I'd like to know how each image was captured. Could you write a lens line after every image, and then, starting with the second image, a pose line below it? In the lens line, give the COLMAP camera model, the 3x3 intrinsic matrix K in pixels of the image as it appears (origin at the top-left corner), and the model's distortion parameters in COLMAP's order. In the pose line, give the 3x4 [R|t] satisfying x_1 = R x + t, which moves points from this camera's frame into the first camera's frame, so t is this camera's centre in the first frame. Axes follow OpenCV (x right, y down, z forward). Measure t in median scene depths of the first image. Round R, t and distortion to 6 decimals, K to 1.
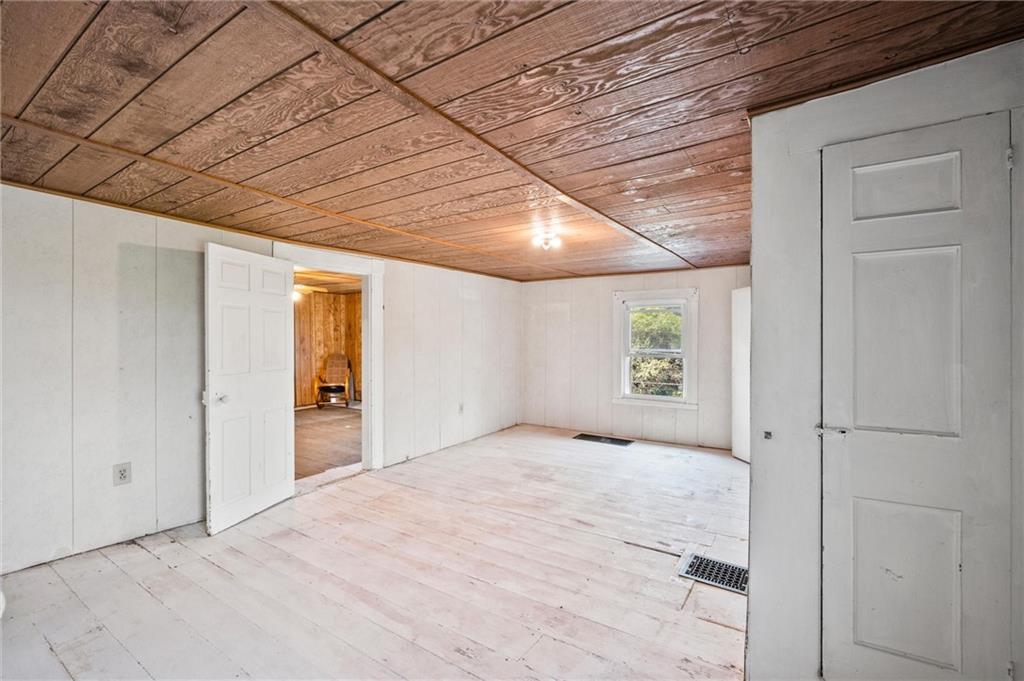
lens RADIAL K [[462.5, 0, 510.6], [0, 462.5, 341.2], [0, 0, 1]] dist [0.002364, -0.000362]
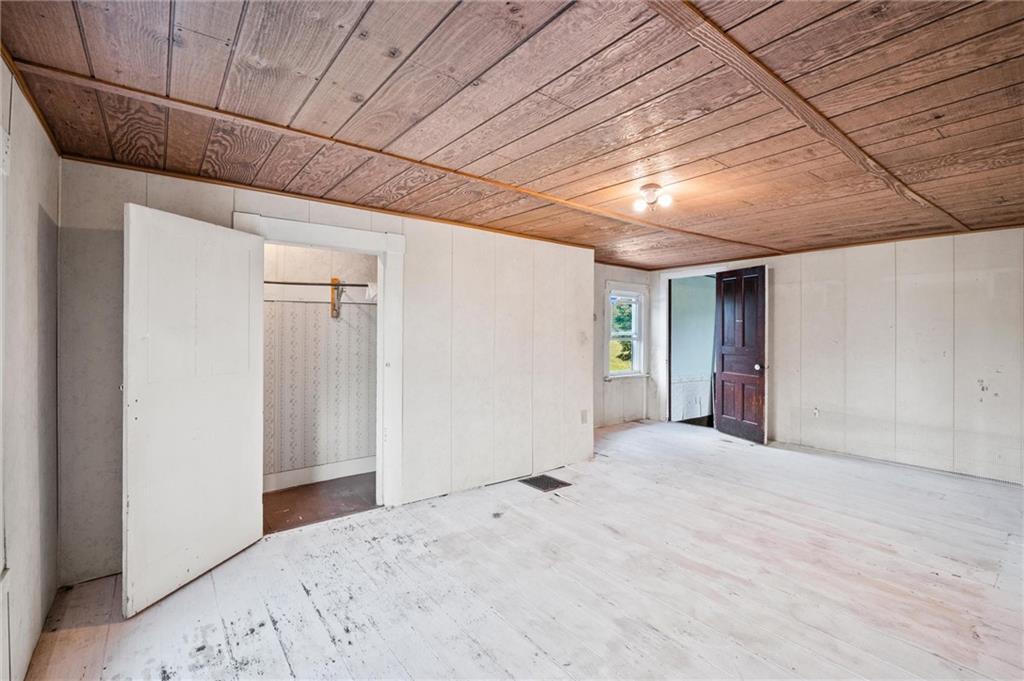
lens RADIAL K [[462.5, 0, 513.6], [0, 462.5, 337.1], [0, 0, 1]] dist [0.002364, -0.000362]
pose [[-0.952807, -0.012674, 0.303312, 0.070281], [-0.008388, 0.999846, 0.015428, -0.002761], [-0.303461, 0.012156, -0.952766, 1.929479]]
